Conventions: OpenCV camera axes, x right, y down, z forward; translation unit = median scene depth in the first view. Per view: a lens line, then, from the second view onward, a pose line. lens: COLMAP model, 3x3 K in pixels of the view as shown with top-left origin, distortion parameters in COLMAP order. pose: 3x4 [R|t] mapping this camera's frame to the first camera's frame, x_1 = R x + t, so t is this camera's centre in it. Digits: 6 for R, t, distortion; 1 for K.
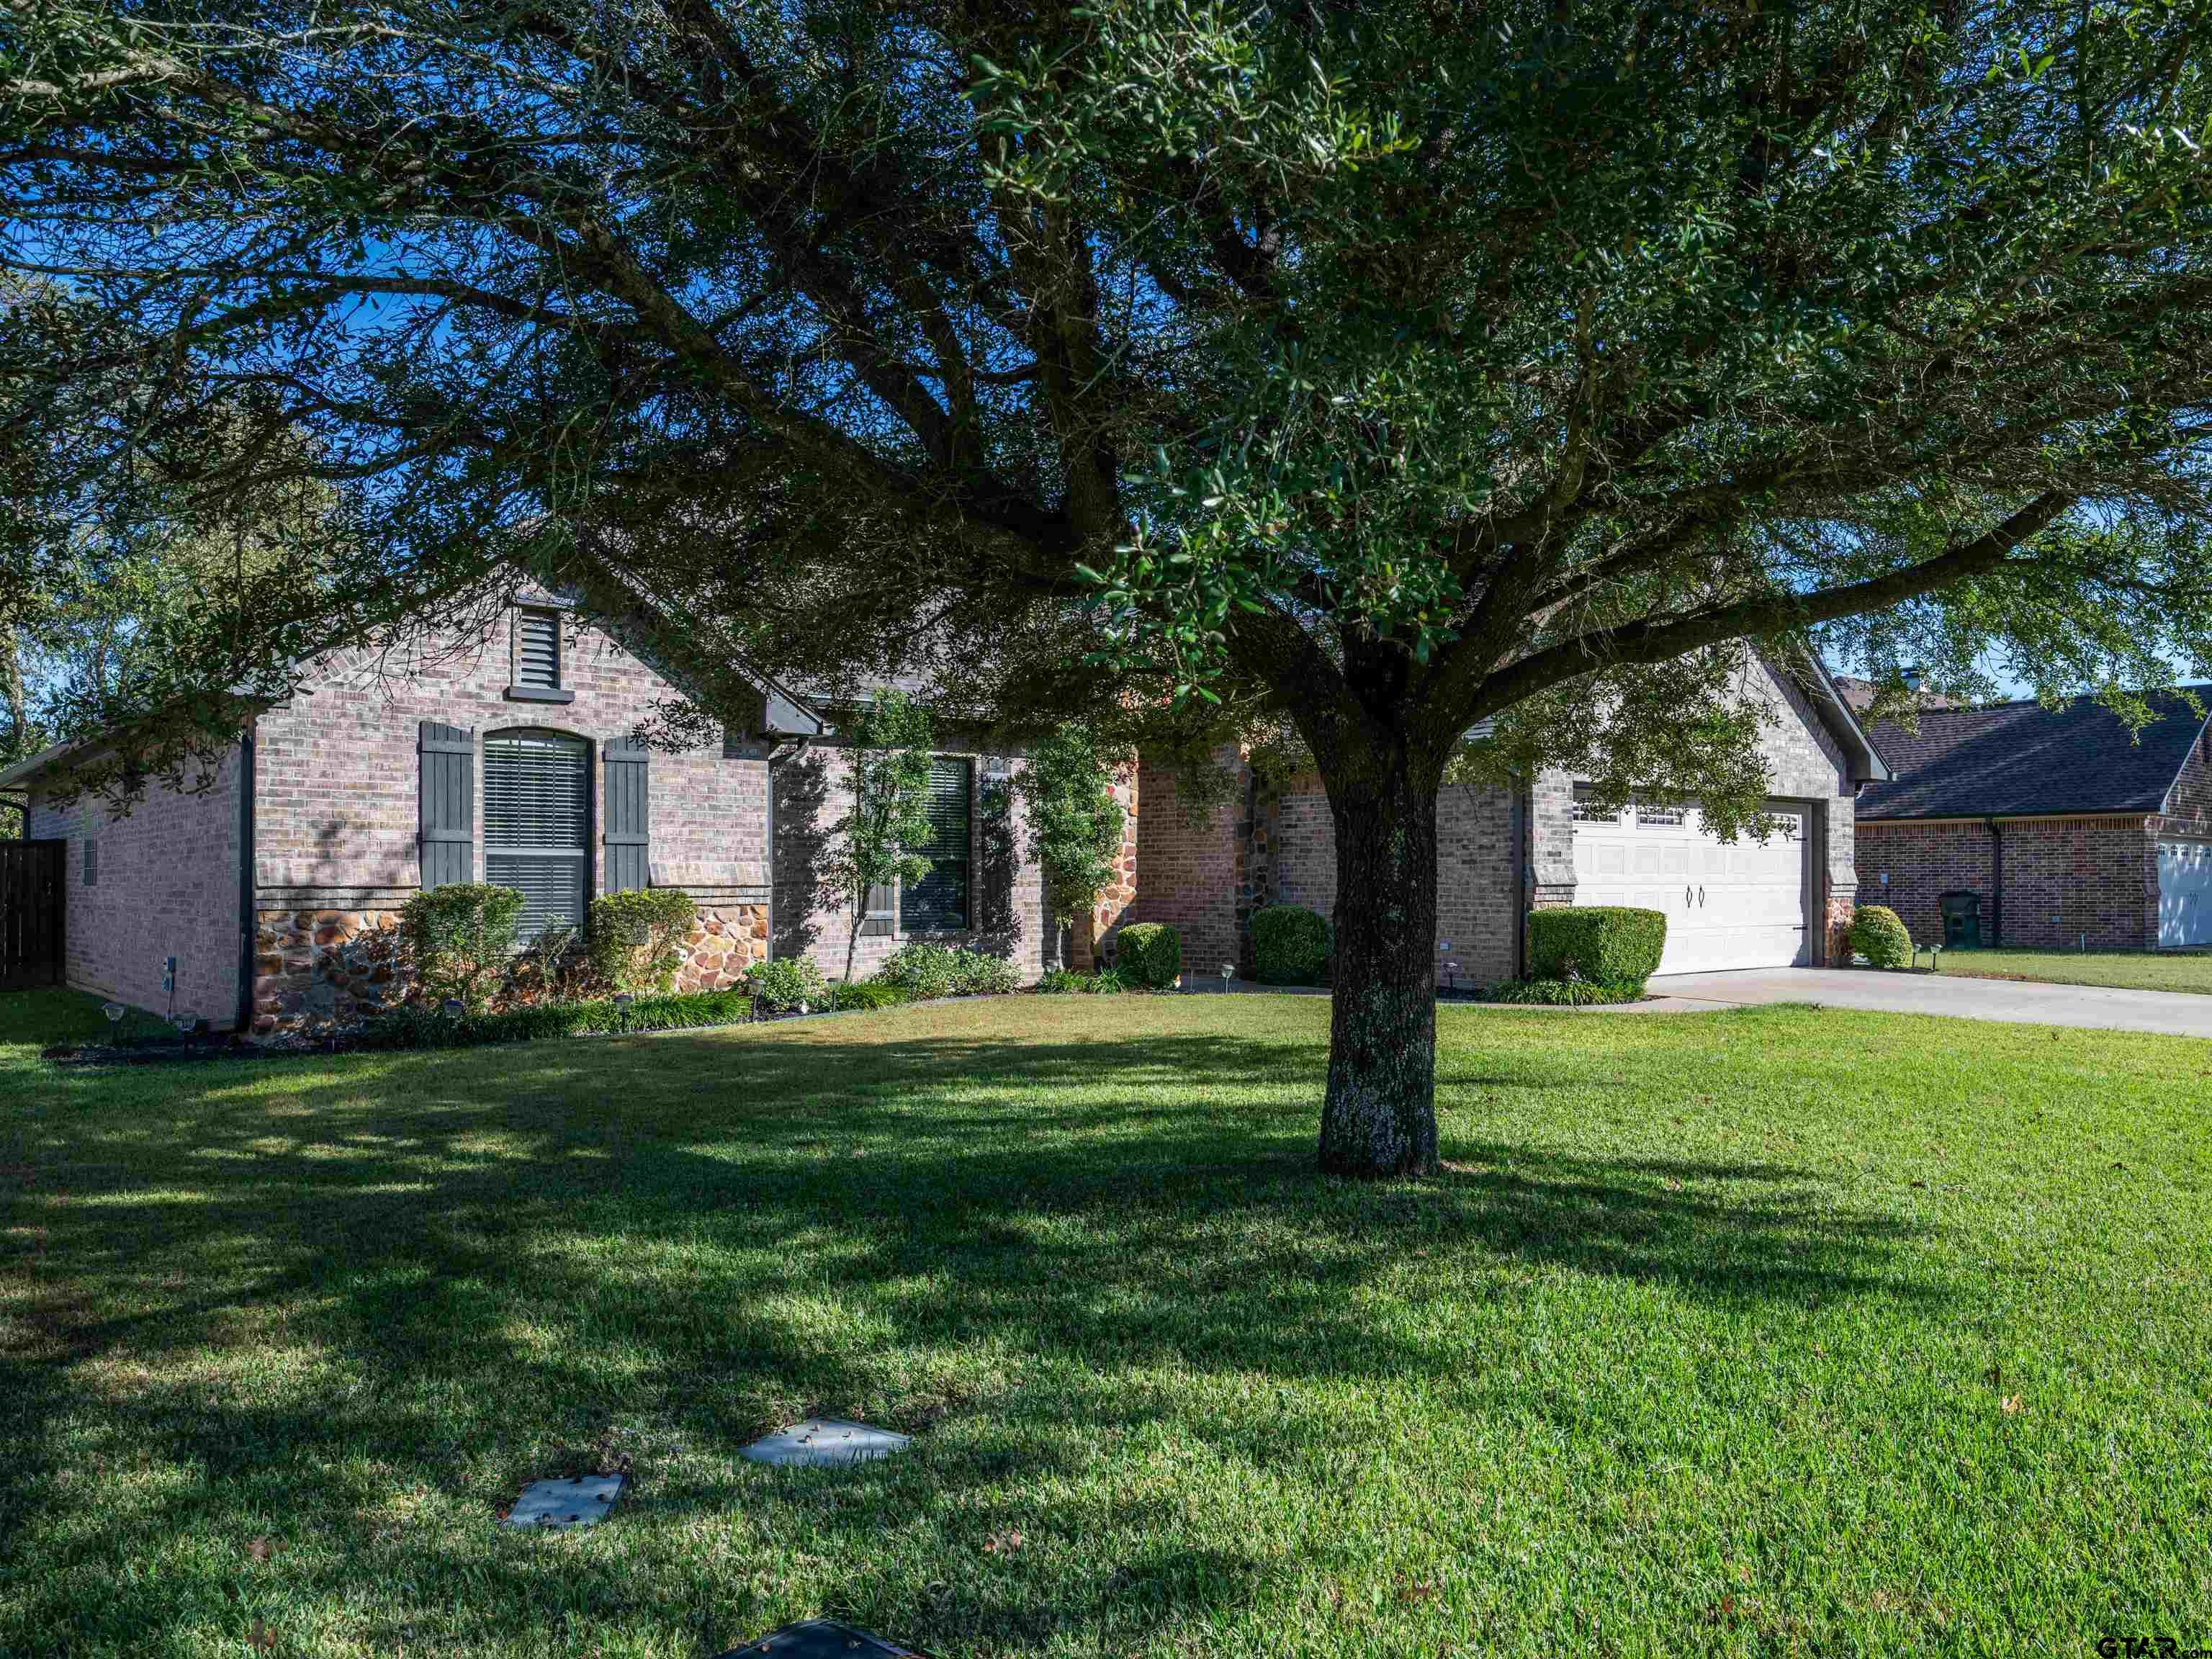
lens RADIAL K [[1610.1, 0, 1294.5], [0, 1610.1, 892.4], [0, 0, 1]] dist [-0.003859, -0.003194]
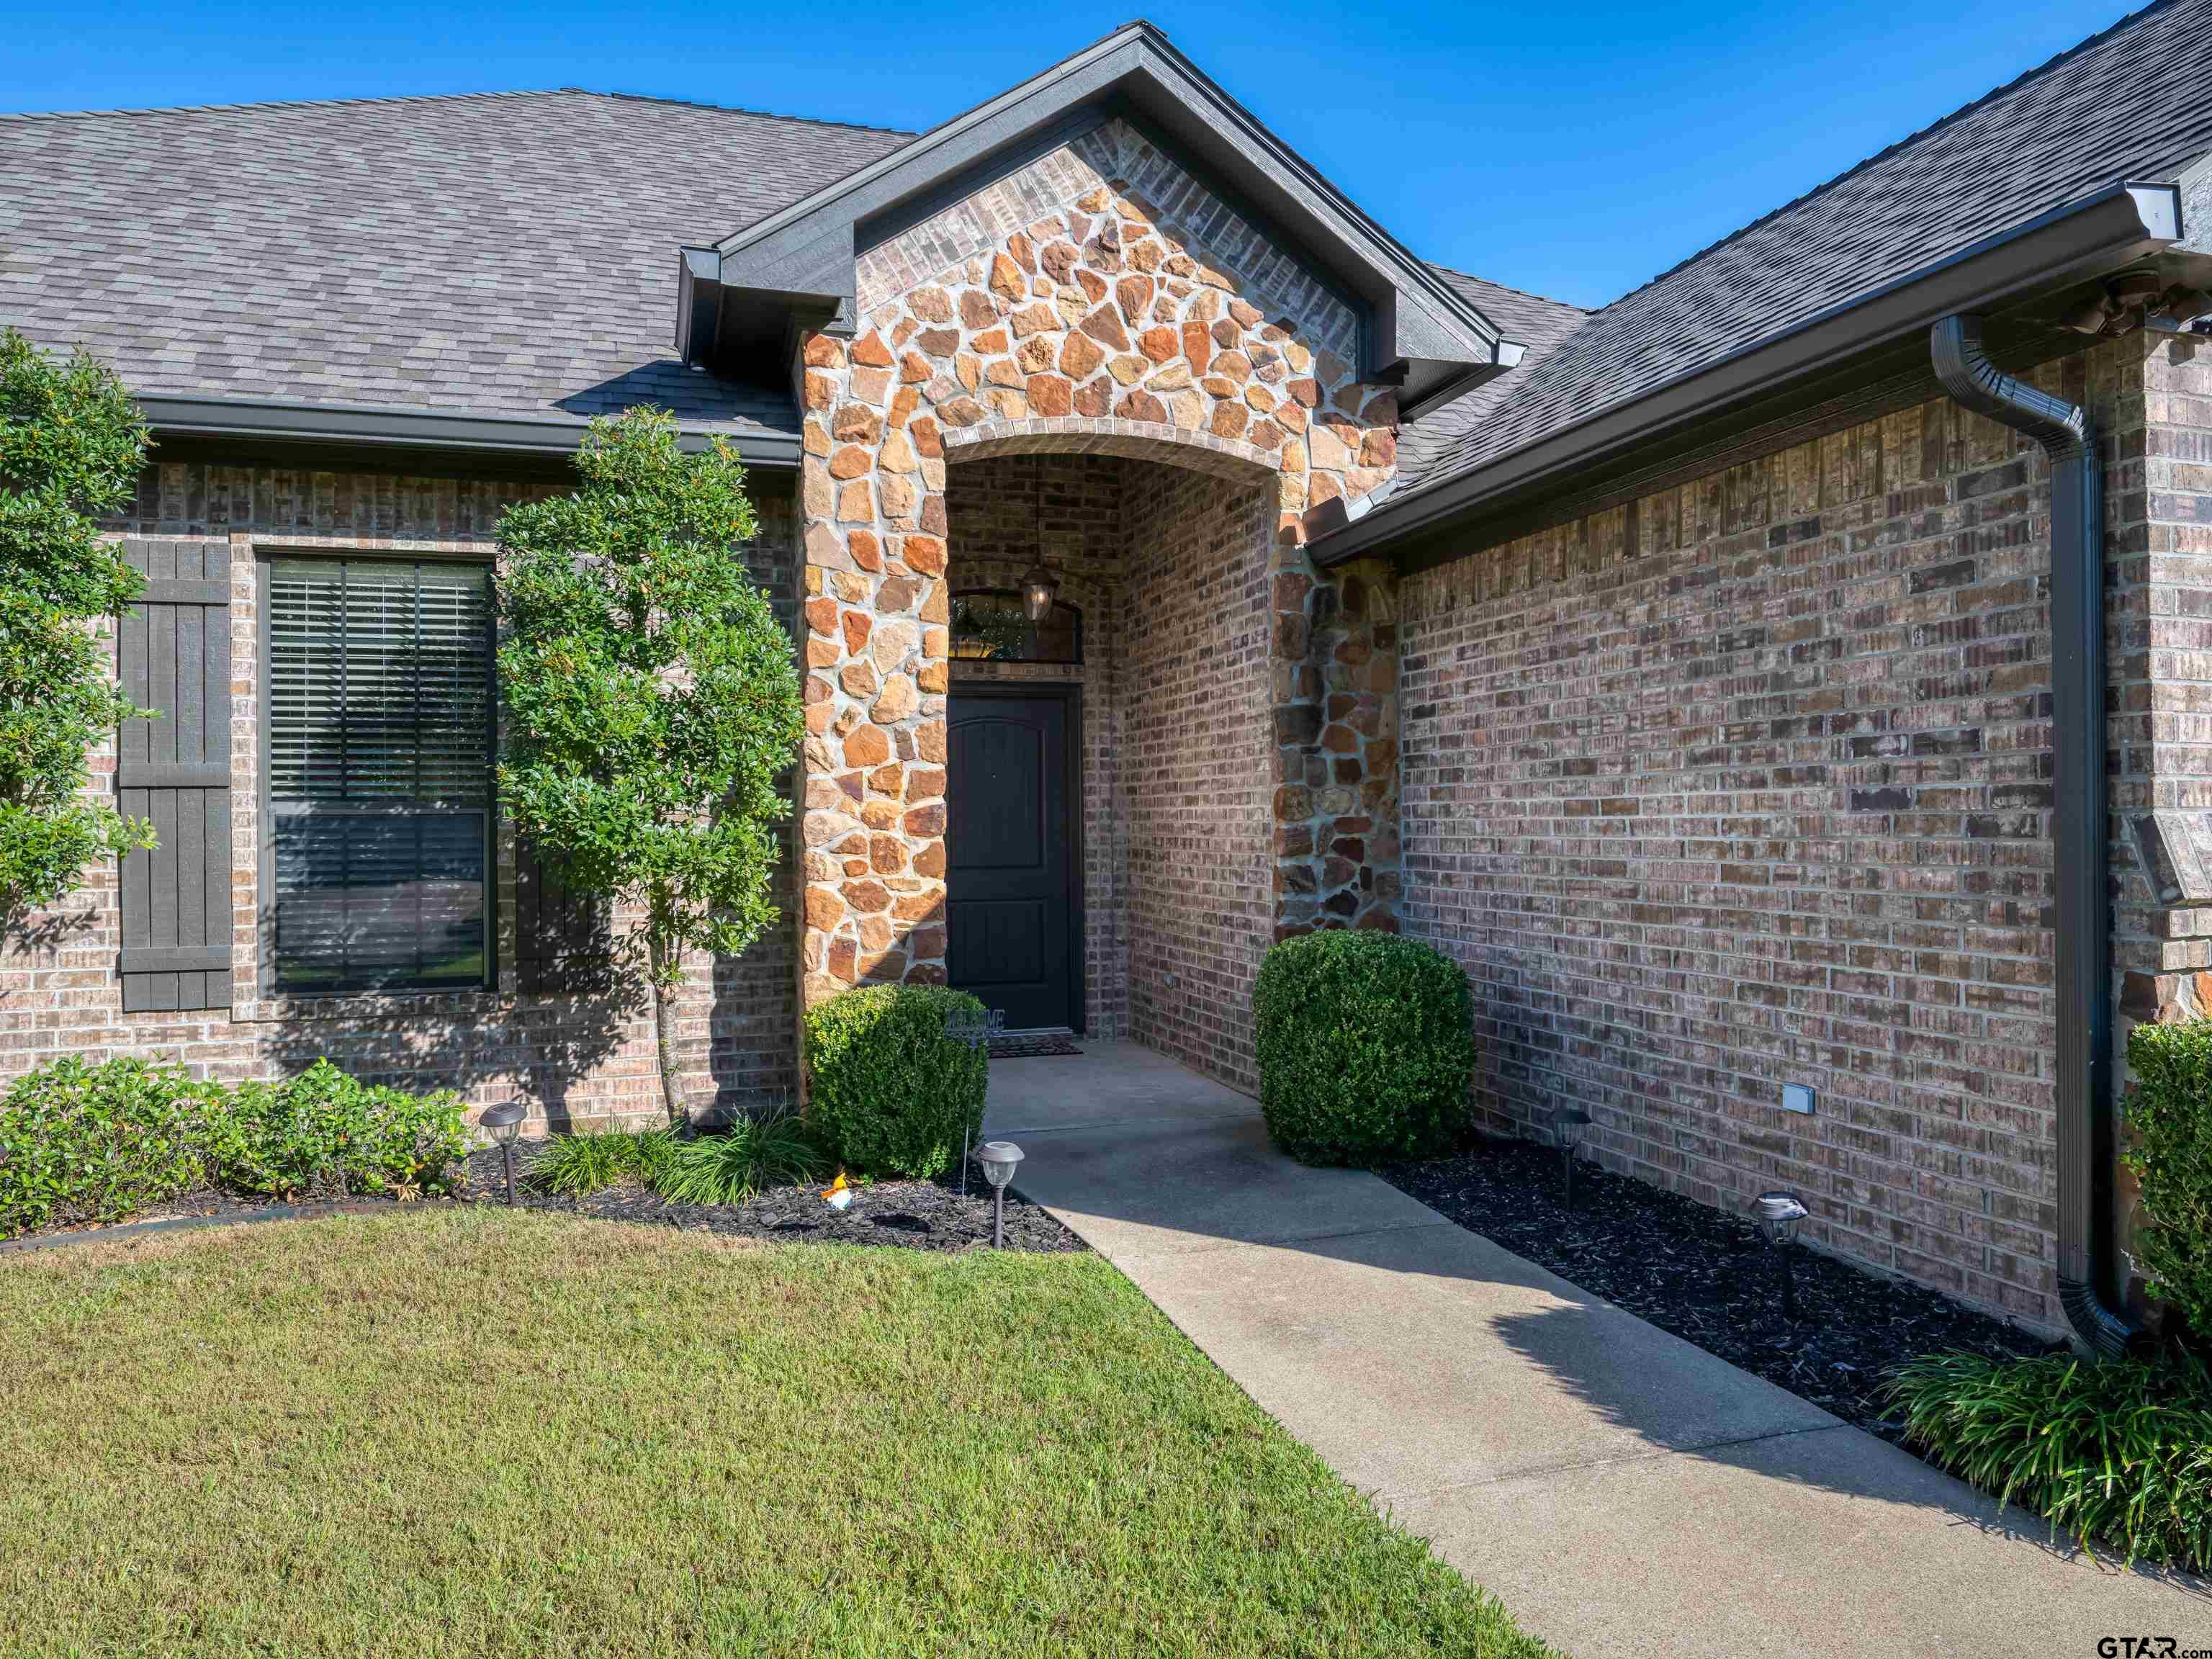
lens RADIAL K [[1558.6, 0, 1157.1], [0, 1558.6, 822.9], [0, 0, 1]] dist [-0.003710, -0.002579]
pose [[0.900879, -0.006931, -0.434015, 0.113817], [0.004789, 0.999970, -0.006027, -0.014433], [0.434044, 0.003351, 0.900885, 0.720988]]
